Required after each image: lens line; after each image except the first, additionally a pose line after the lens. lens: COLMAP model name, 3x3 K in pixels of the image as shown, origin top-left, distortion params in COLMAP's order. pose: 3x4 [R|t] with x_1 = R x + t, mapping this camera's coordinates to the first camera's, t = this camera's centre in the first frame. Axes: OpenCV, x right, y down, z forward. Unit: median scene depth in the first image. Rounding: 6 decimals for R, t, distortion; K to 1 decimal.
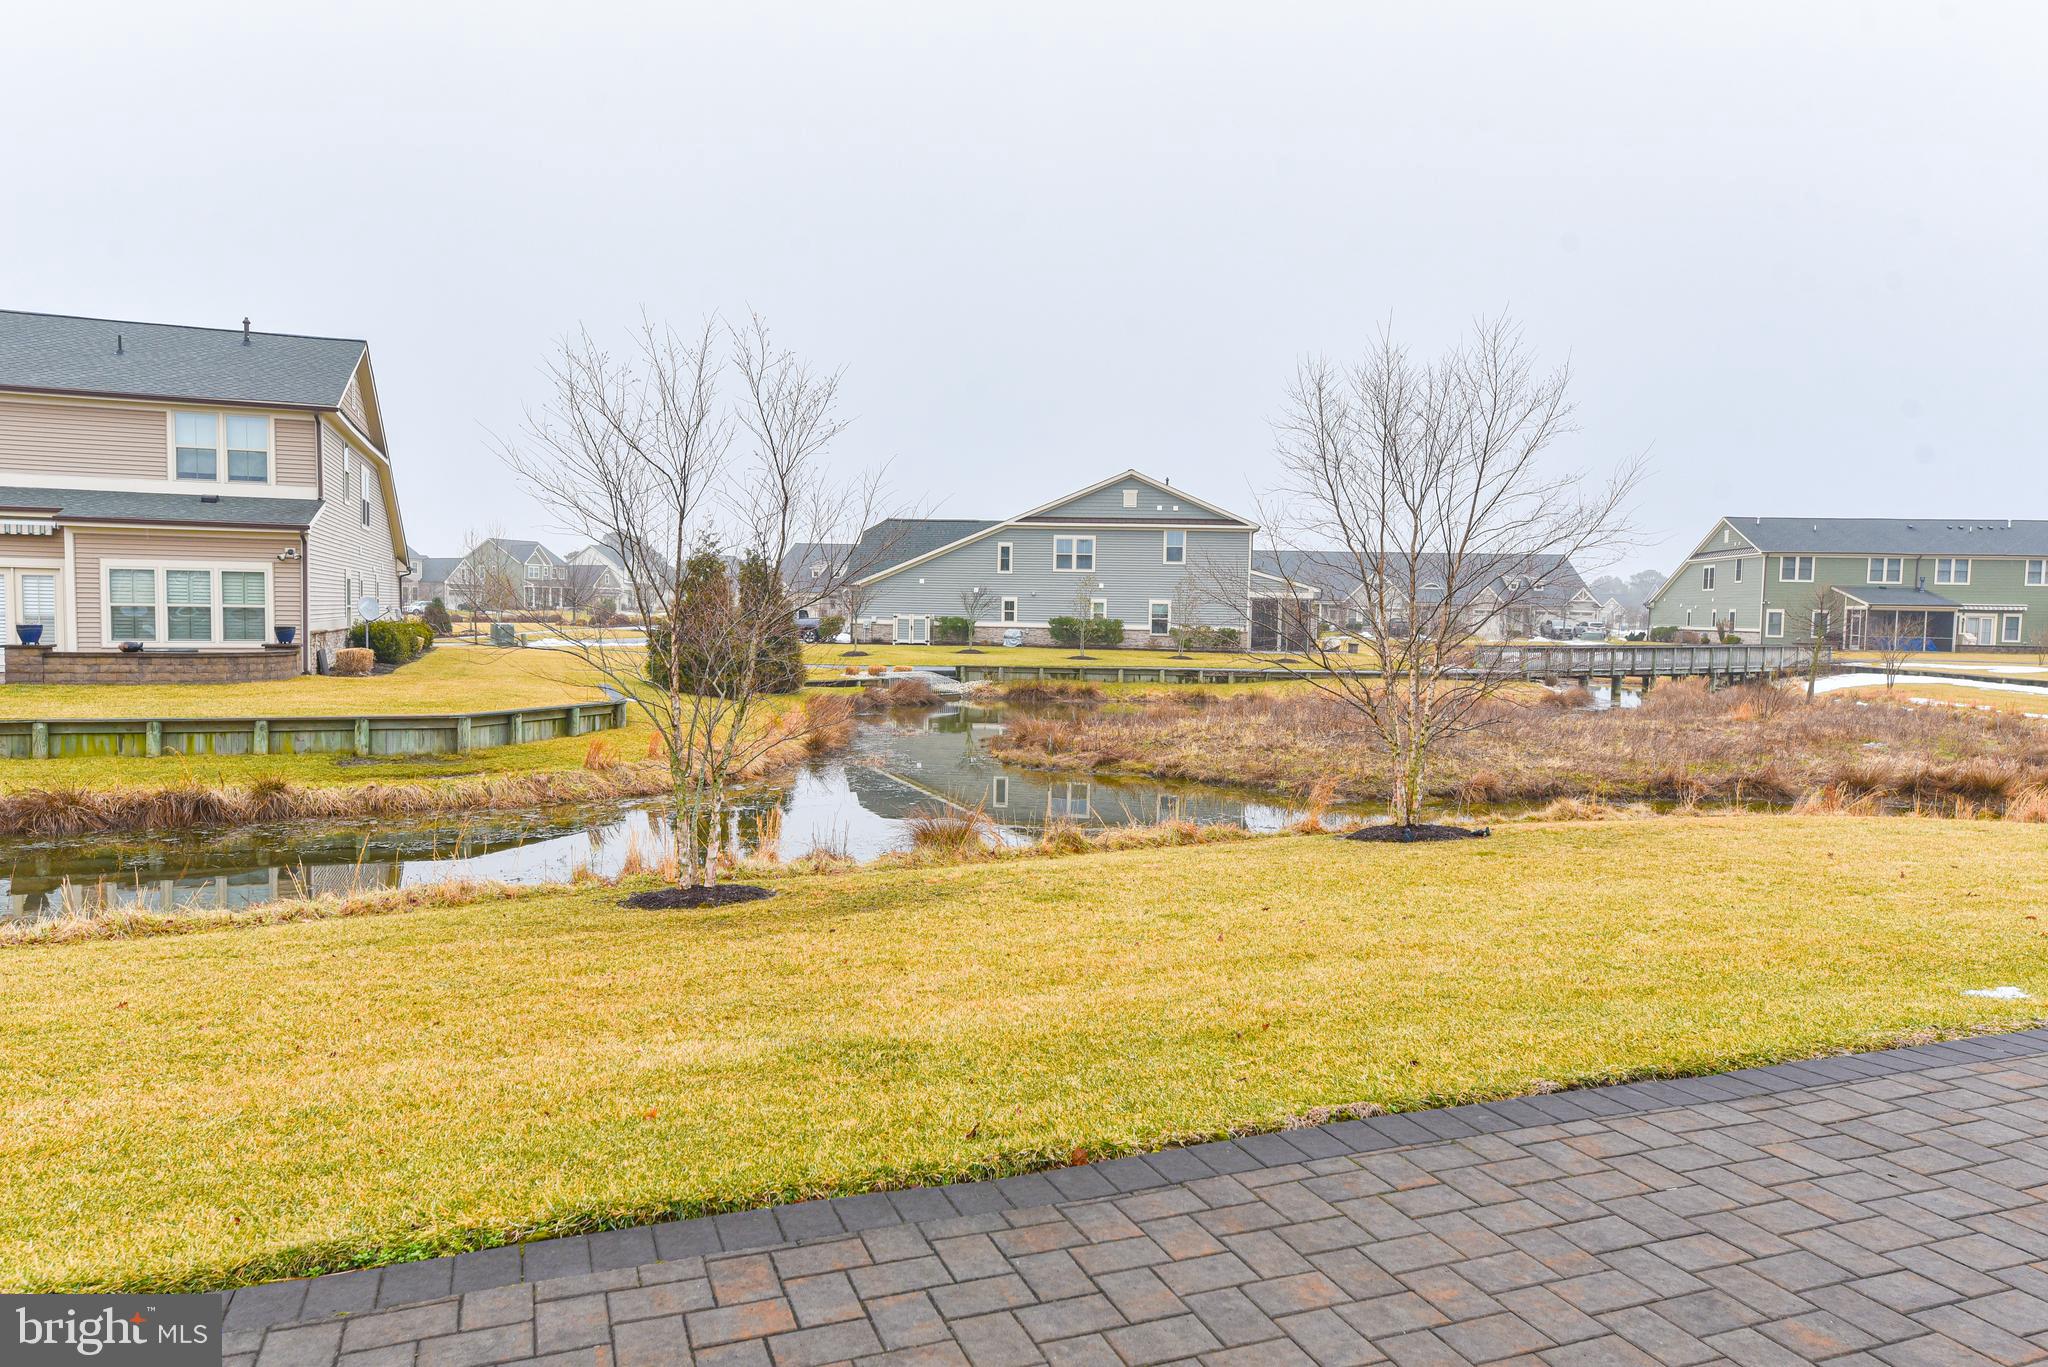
lens RADIAL K [[1285.3, 0, 1022.9], [0, 1285.3, 684.5], [0, 0, 1]] dist [0.008006, 0.003159]
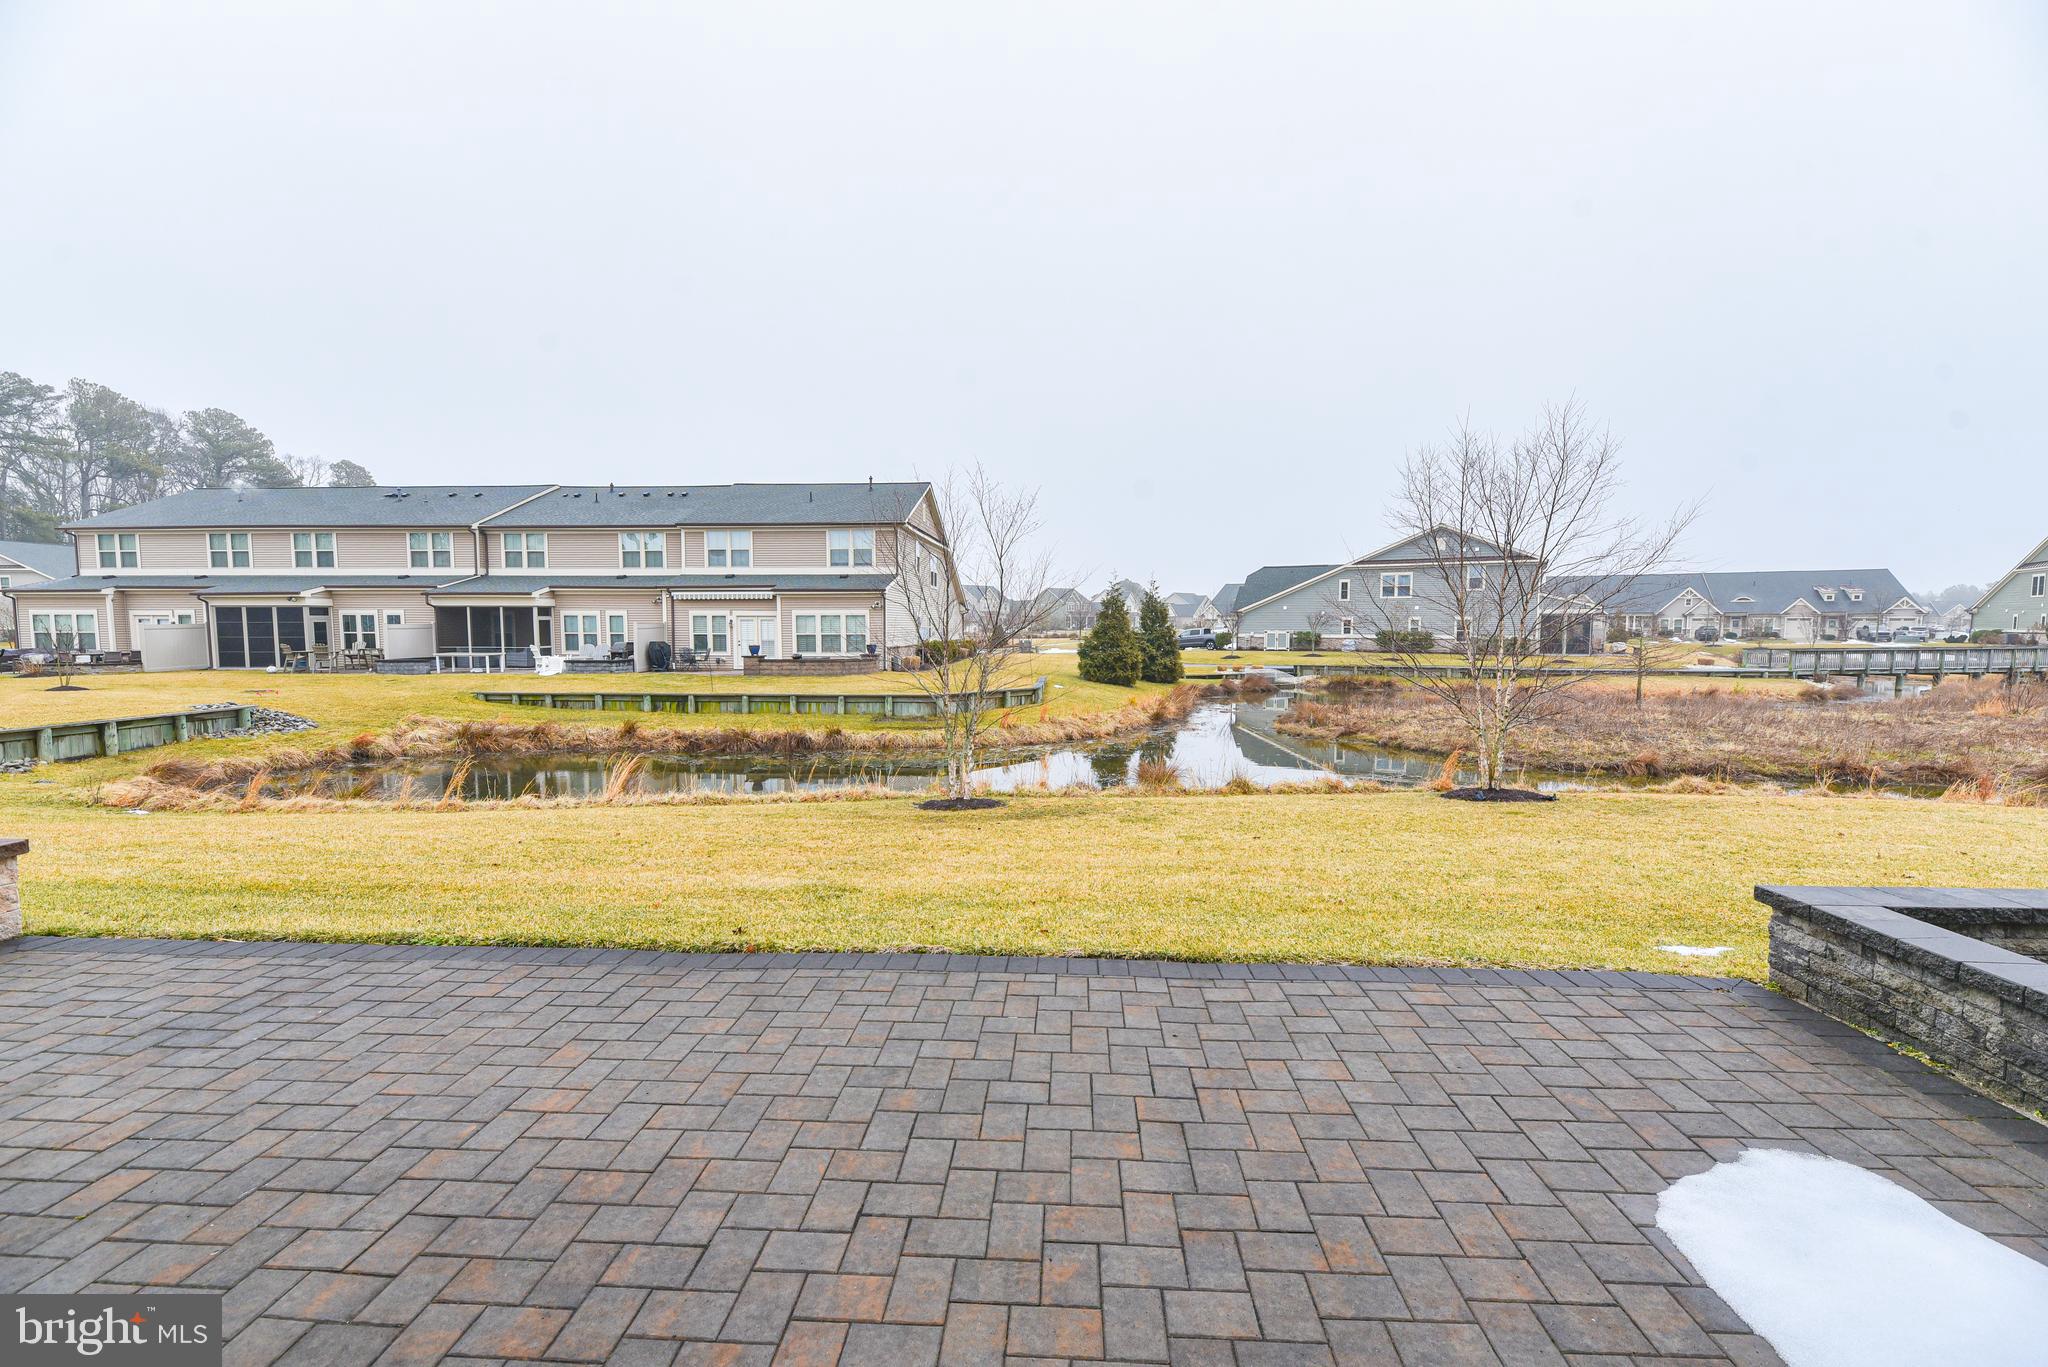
lens RADIAL K [[829.2, 0, 1023.3], [0, 829.2, 675.0], [0, 0, 1]] dist [0.000419, -0.004016]
pose [[0.916769, 0.005274, -0.399384, 0.104660], [-0.005827, 0.999983, -0.000171, -0.003010], [0.399376, 0.002484, 0.916784, 0.008805]]
